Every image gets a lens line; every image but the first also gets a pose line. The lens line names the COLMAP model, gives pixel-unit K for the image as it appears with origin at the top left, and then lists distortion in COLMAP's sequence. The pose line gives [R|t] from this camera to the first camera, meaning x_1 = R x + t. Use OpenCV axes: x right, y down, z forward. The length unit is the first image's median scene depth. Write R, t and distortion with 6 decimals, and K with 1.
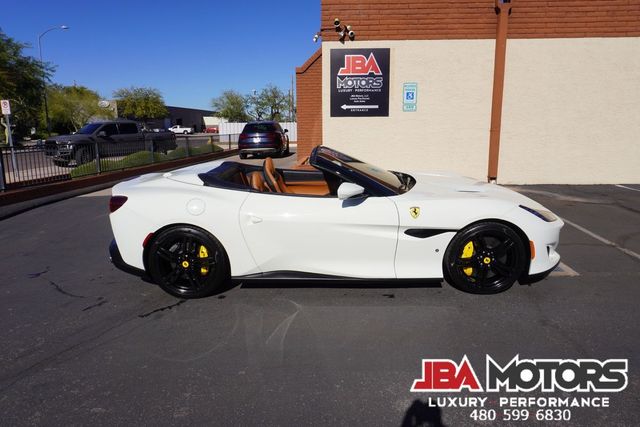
lens RADIAL K [[423.4, 0, 318.8], [0, 423.4, 212.3], [0, 0, 1]] dist [-0.046267, 0.024562]
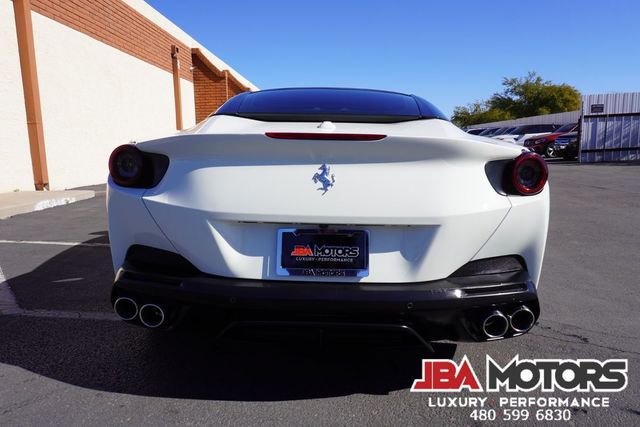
lens RADIAL K [[423.4, 0, 318.4], [0, 423.4, 215.0], [0, 0, 1]] dist [-0.046267, 0.024562]
pose [[-0.014097, -0.150538, 0.988504, -0.373462], [0.214605, 0.965108, 0.150036, -0.034337], [-0.976599, 0.214253, 0.018701, 0.508852]]
